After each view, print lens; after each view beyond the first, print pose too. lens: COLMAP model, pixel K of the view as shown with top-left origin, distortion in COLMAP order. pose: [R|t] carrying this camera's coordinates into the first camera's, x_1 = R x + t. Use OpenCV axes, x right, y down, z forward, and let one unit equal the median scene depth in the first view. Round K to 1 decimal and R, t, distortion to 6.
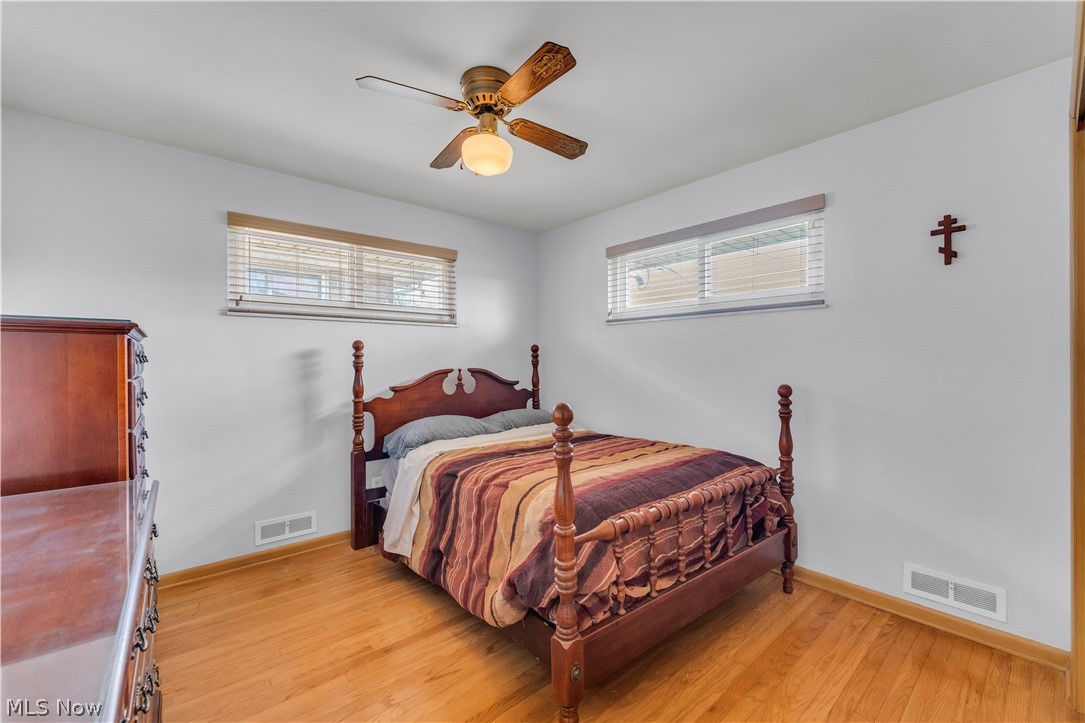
lens RADIAL K [[443.9, 0, 539.0], [0, 443.9, 362.6], [0, 0, 1]] dist [0.001563, -0.000737]
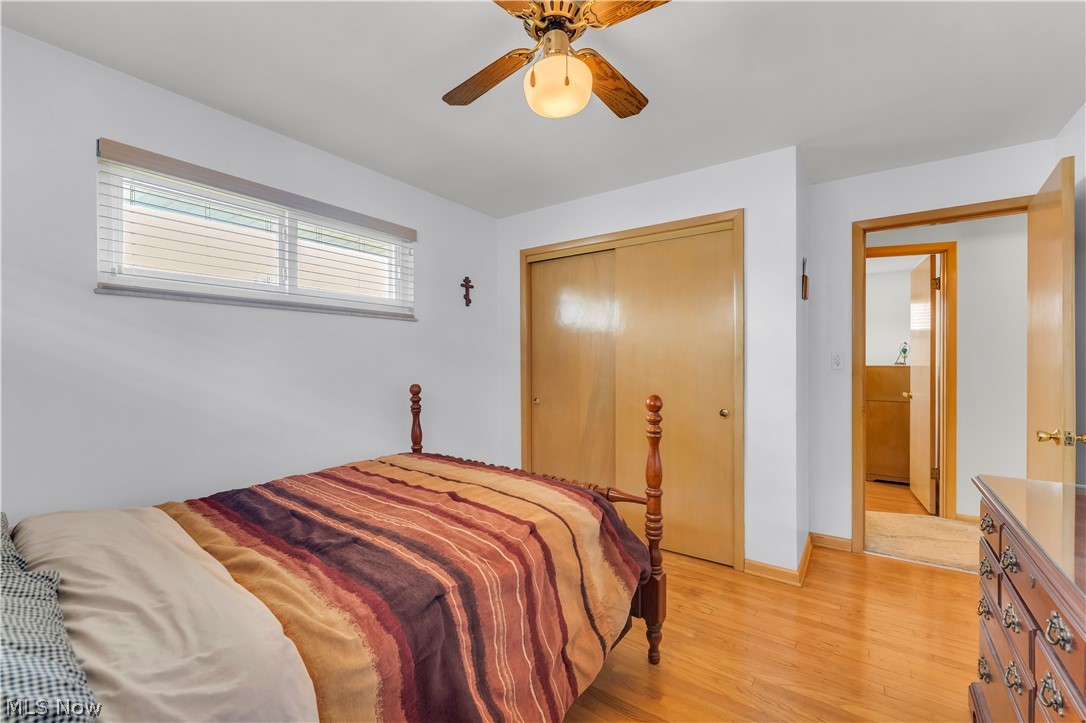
lens RADIAL K [[444.3, 0, 537.0], [0, 444.3, 361.8], [0, 0, 1]] dist [0.001563, -0.000737]
pose [[-0.209187, 0.005206, 0.977862, -0.669912], [0.005628, 0.999976, -0.004120, -0.002841], [-0.977859, 0.004641, -0.209212, 0.945475]]
